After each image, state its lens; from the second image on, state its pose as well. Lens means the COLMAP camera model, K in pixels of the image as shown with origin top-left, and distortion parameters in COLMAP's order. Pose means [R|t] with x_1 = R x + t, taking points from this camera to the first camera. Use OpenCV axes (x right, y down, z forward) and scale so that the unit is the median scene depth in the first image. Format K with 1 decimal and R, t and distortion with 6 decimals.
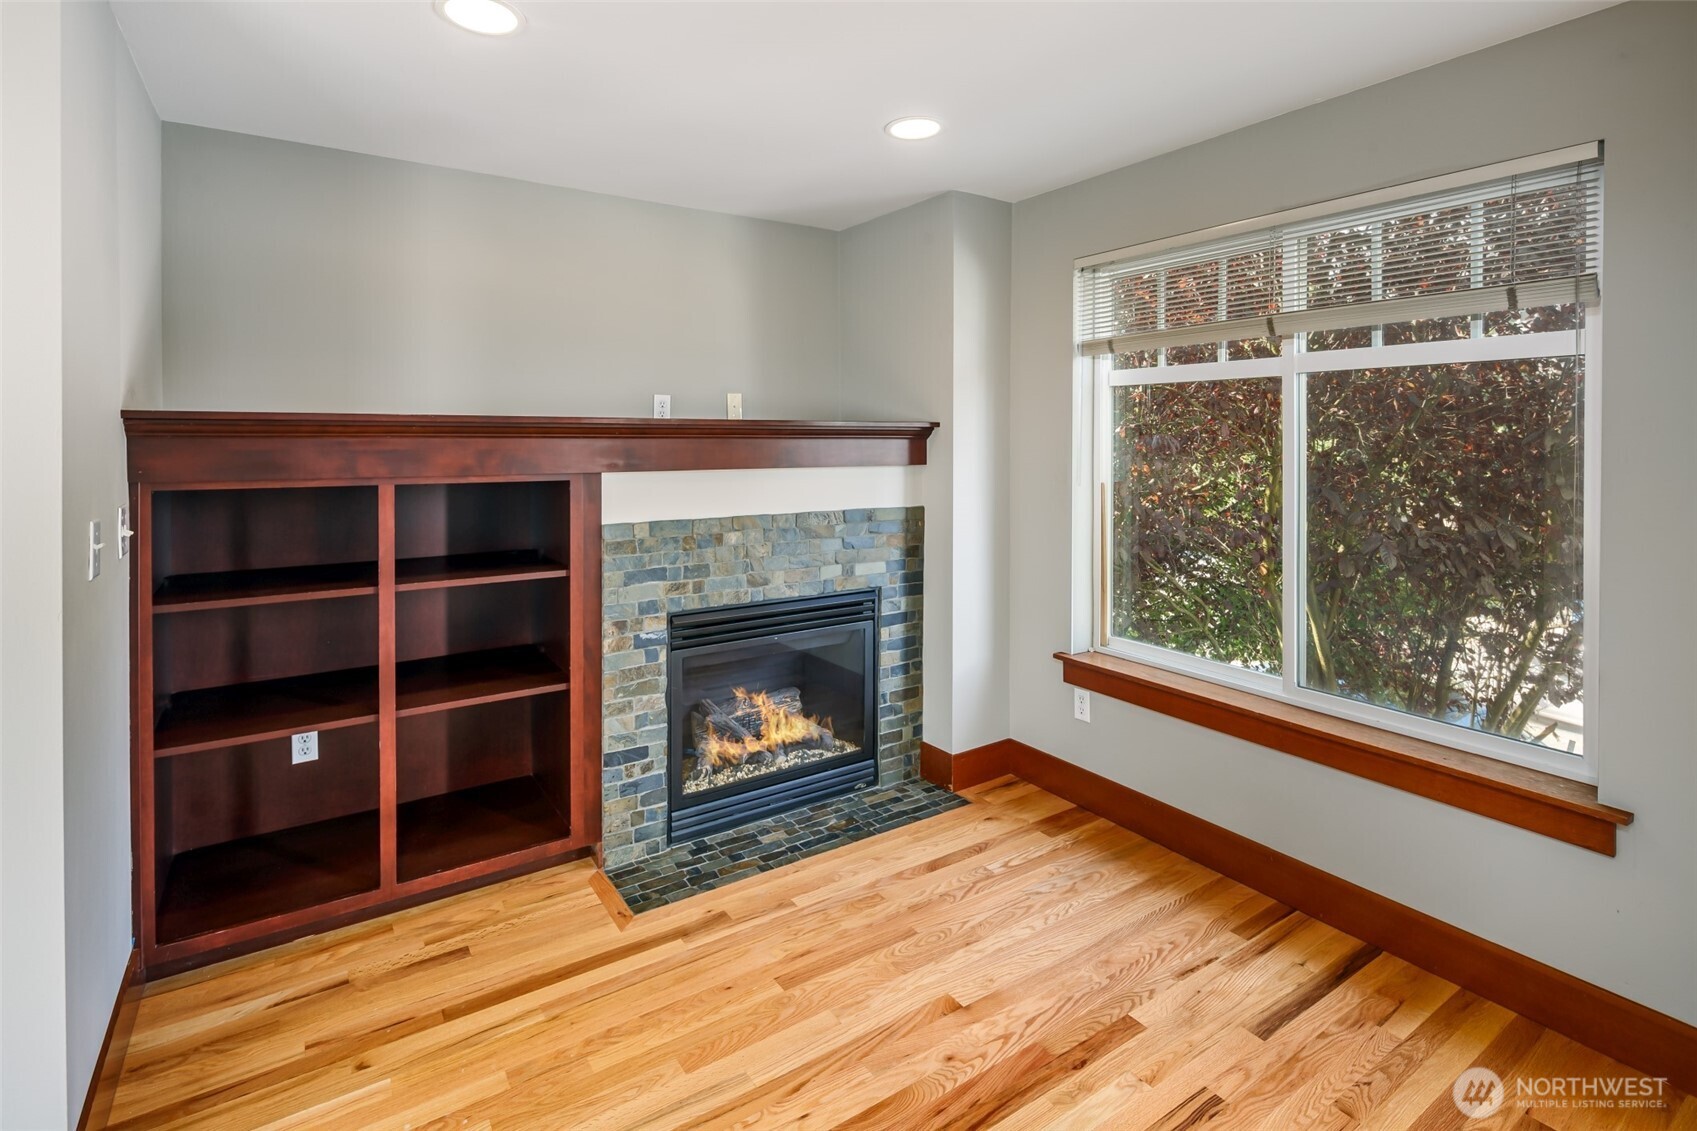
lens RADIAL K [[822.0, 0, 846.3], [0, 822.0, 441.3], [0, 0, 1]] dist [0.003177, -0.000751]
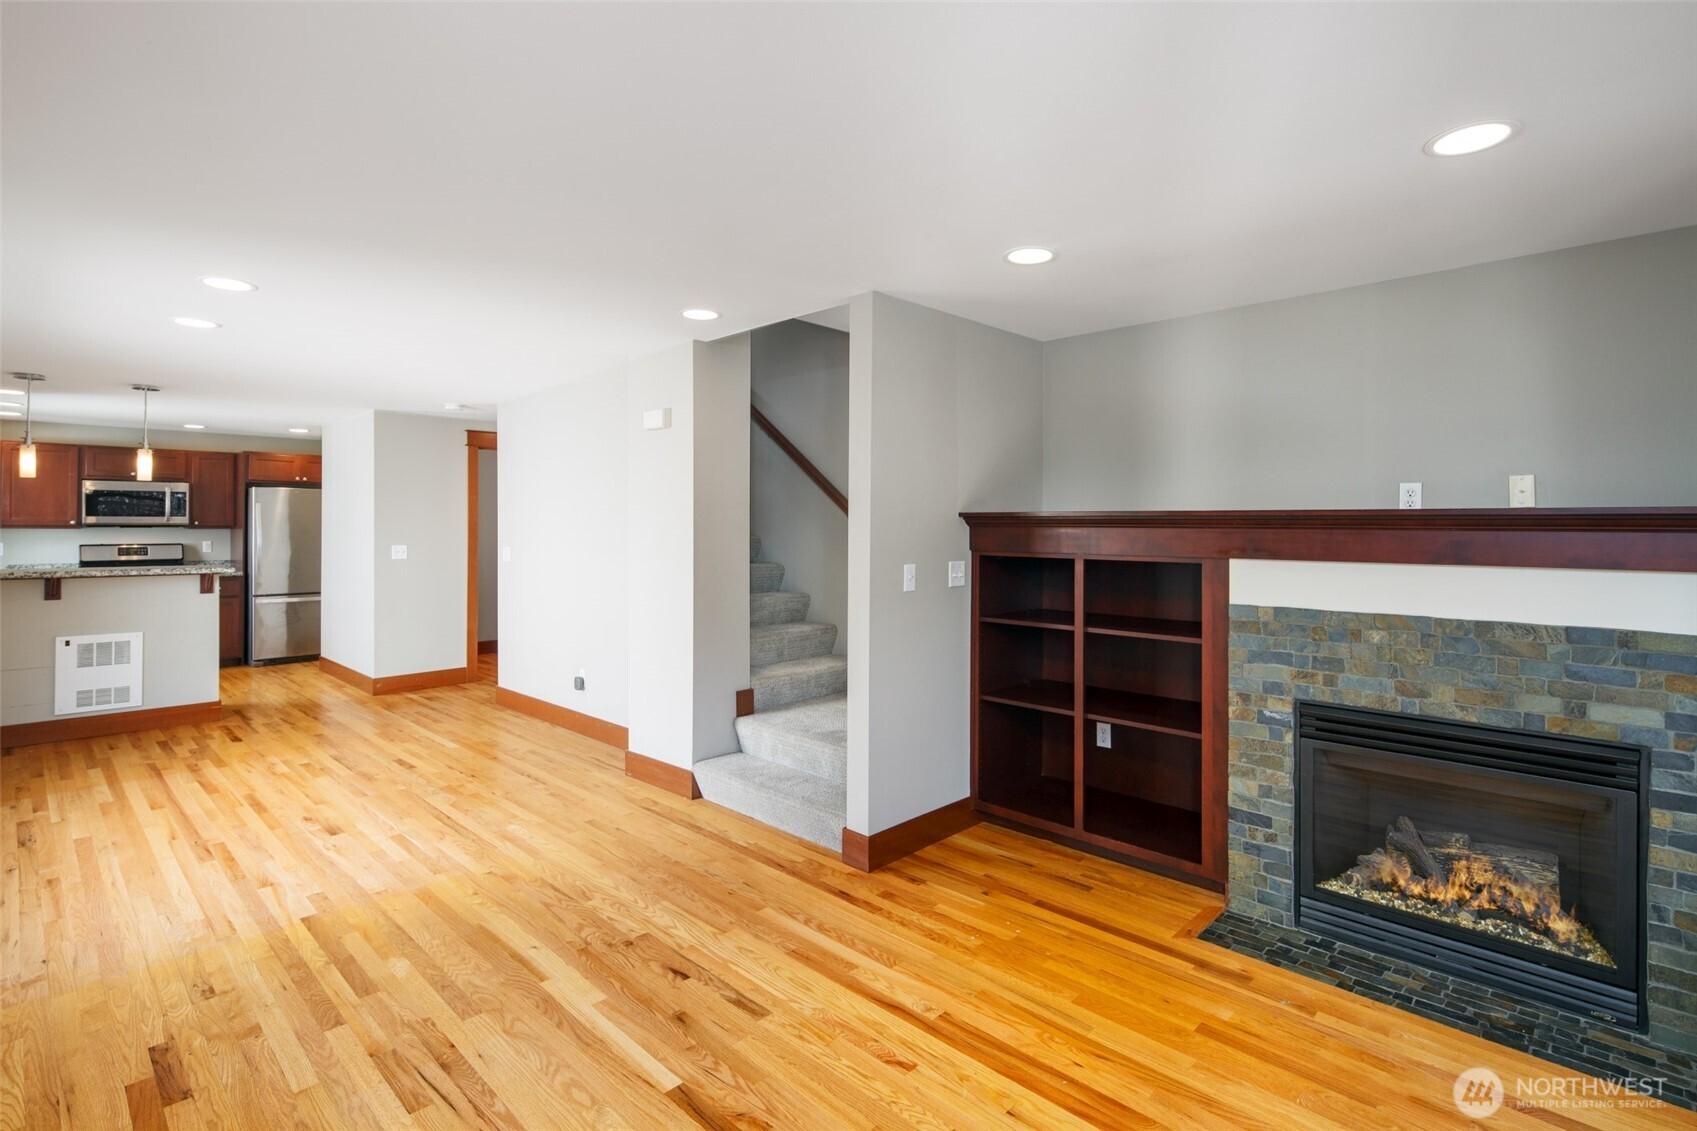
lens RADIAL K [[822.0, 0, 847.7], [0, 822.0, 528.2], [0, 0, 1]] dist [0.003177, -0.000751]
pose [[0.209523, 0.001581, -0.977802, 0.682622], [-0.011612, 0.999932, -0.000871, 0.003234], [0.977735, 0.011537, 0.209527, 0.236613]]
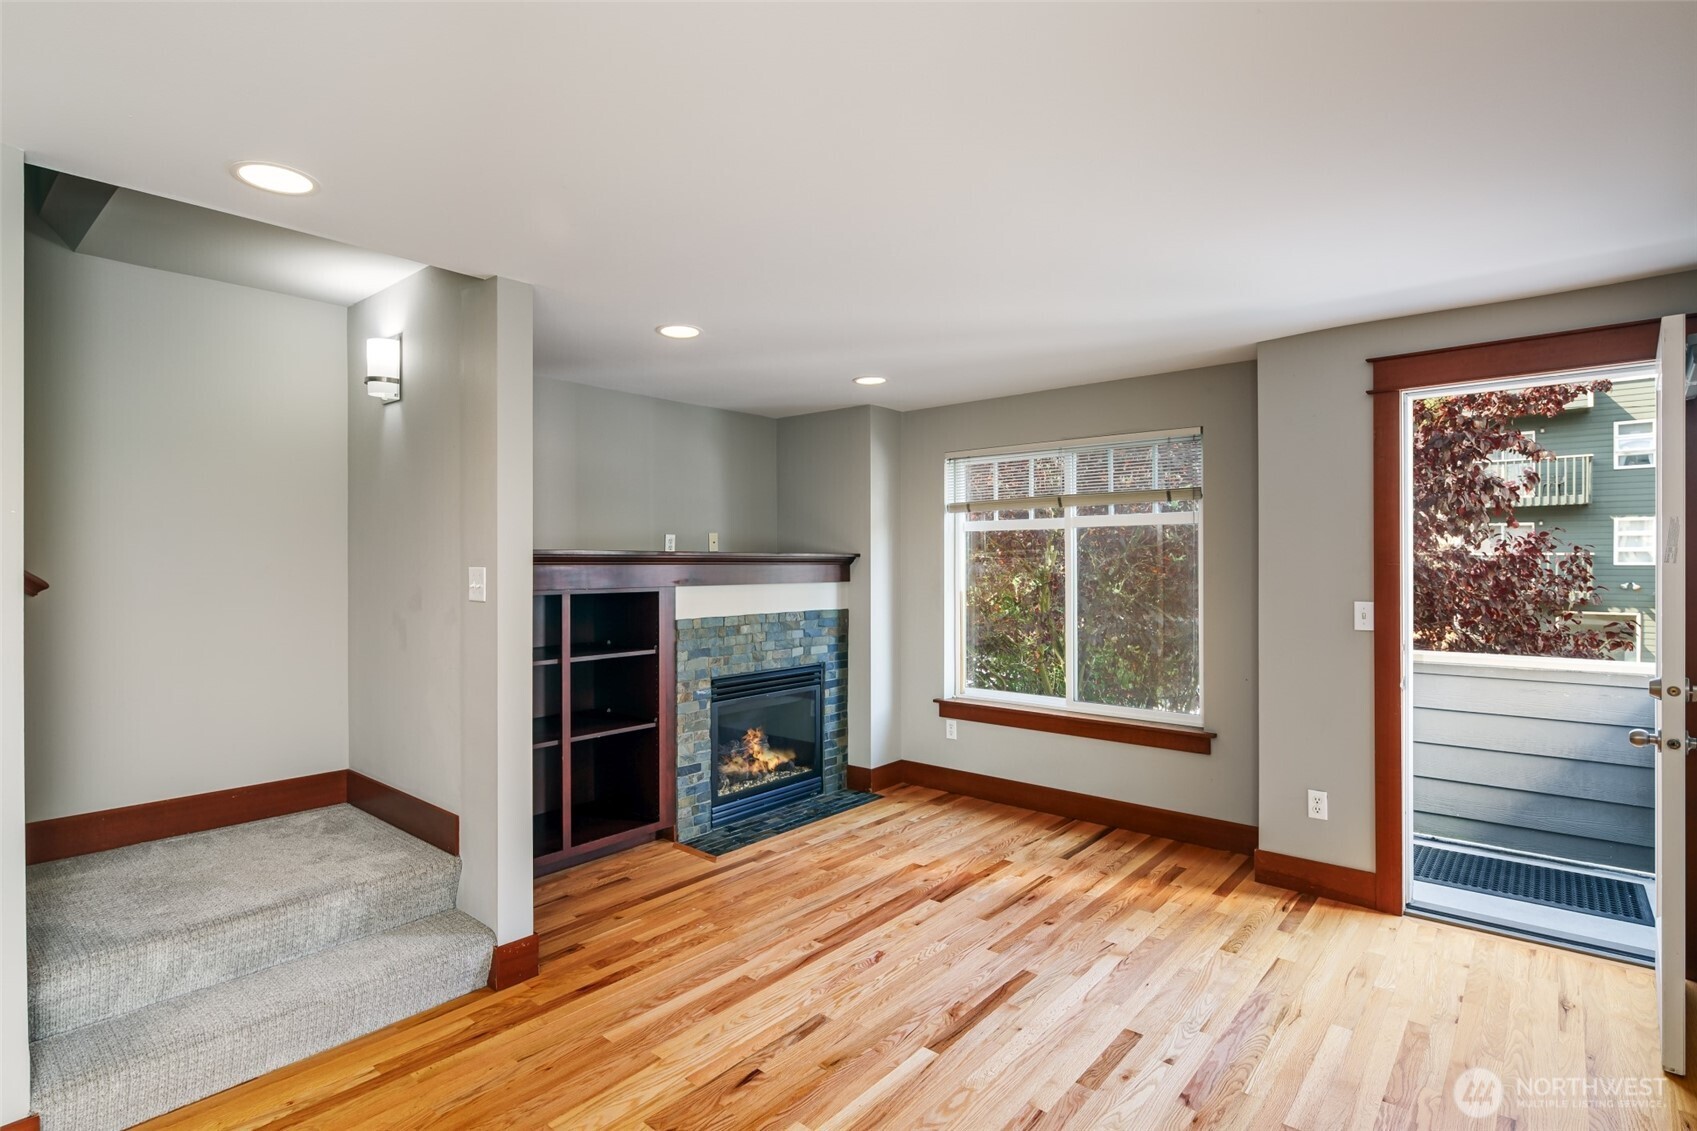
lens RADIAL K [[822.0, 0, 846.5], [0, 822.0, 567.0], [0, 0, 1]] dist [0.003177, -0.000751]
pose [[0.961489, -0.003314, 0.274822, -0.400935], [0.004078, 0.999989, -0.002207, 0.005169], [-0.274812, 0.003243, 0.961493, -0.563834]]
